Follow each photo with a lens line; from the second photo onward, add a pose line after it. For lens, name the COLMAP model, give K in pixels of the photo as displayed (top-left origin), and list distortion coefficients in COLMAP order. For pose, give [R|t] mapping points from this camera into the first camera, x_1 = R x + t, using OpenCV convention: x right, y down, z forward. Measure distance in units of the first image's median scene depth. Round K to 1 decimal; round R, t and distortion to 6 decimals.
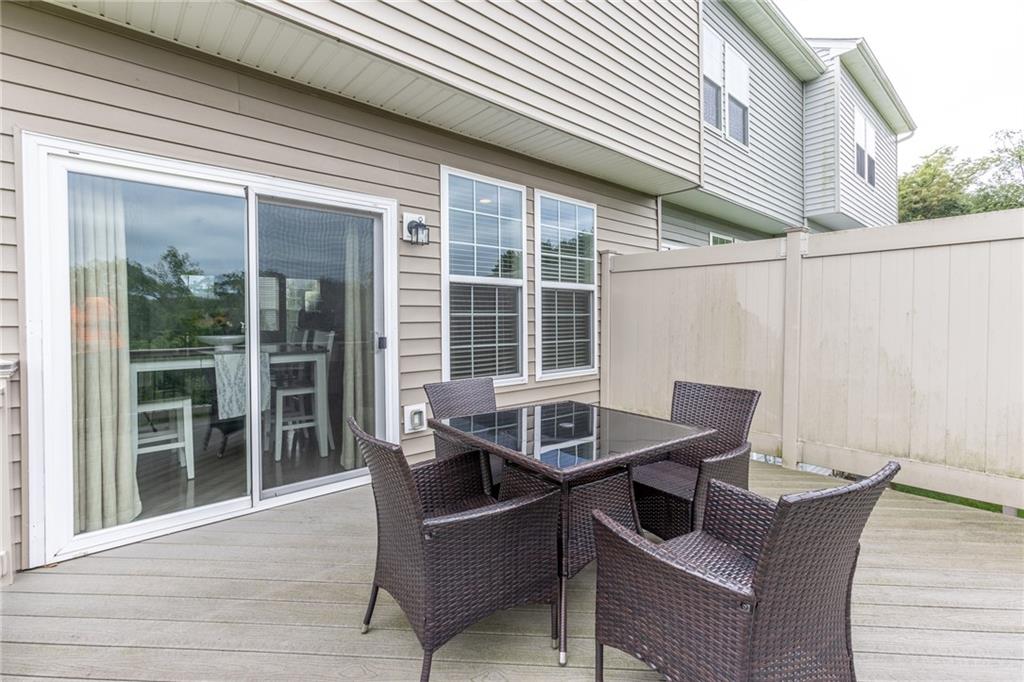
lens RADIAL K [[465.8, 0, 531.7], [0, 465.8, 318.3], [0, 0, 1]] dist [-0.002928, 0.013554]
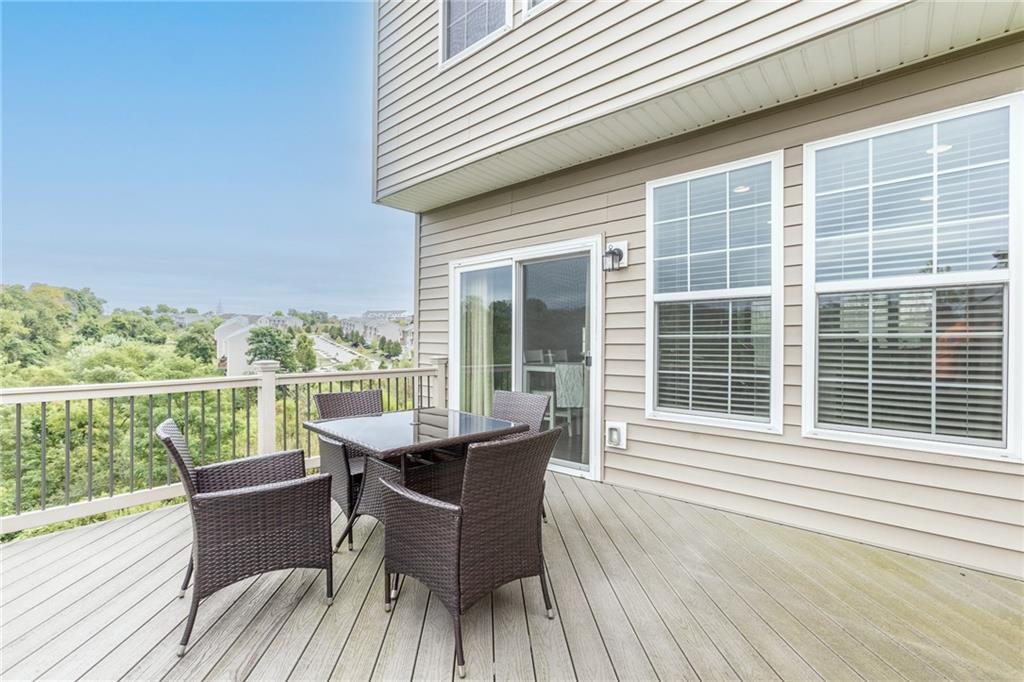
lens RADIAL K [[439.6, 0, 532.4], [0, 439.6, 339.1], [0, 0, 1]] dist [-0.000715, 0.014866]
pose [[0.152166, 0.001874, -0.988353, 0.622925], [-0.001177, 0.999998, 0.001714, -0.003577], [0.988354, 0.000902, 0.152168, 0.578362]]
